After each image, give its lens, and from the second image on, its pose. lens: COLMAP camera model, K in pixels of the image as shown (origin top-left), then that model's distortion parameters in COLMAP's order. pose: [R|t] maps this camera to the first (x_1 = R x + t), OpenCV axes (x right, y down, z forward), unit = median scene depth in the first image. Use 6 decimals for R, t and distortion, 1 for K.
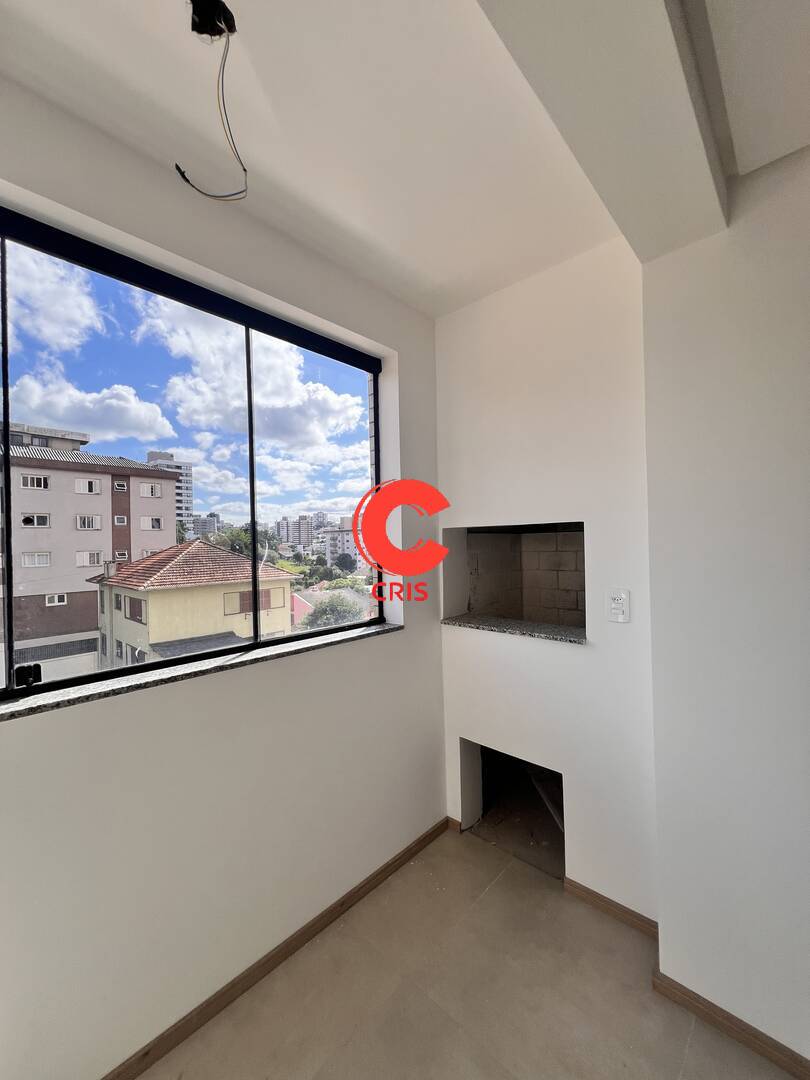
lens RADIAL K [[431.5, 0, 405.0], [0, 431.5, 540.0], [0, 0, 1]] dist [-0.000155, 0.000039]
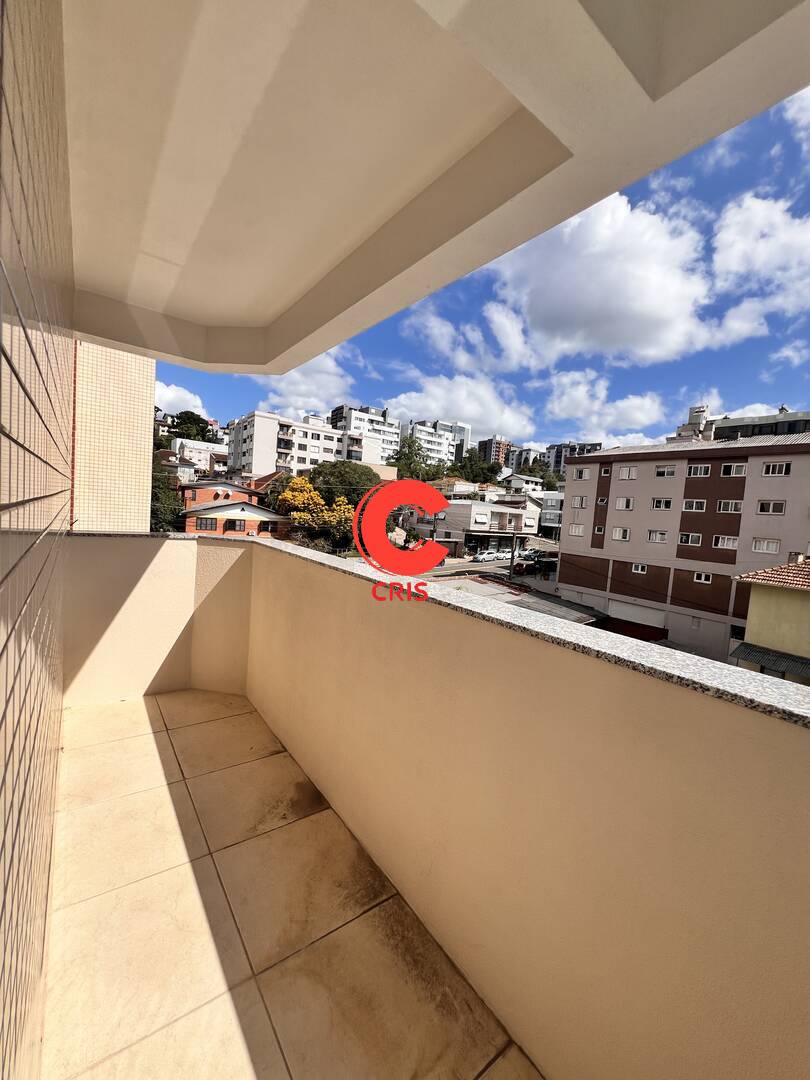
lens RADIAL K [[431.5, 0, 405.0], [0, 431.5, 540.0], [0, 0, 1]] dist [-0.000155, 0.000039]
pose [[-0.171657, 0.079831, -0.981917, 0.394029], [-0.064562, 0.993657, 0.092072, -0.008451], [0.983039, 0.079199, -0.165414, 0.435814]]
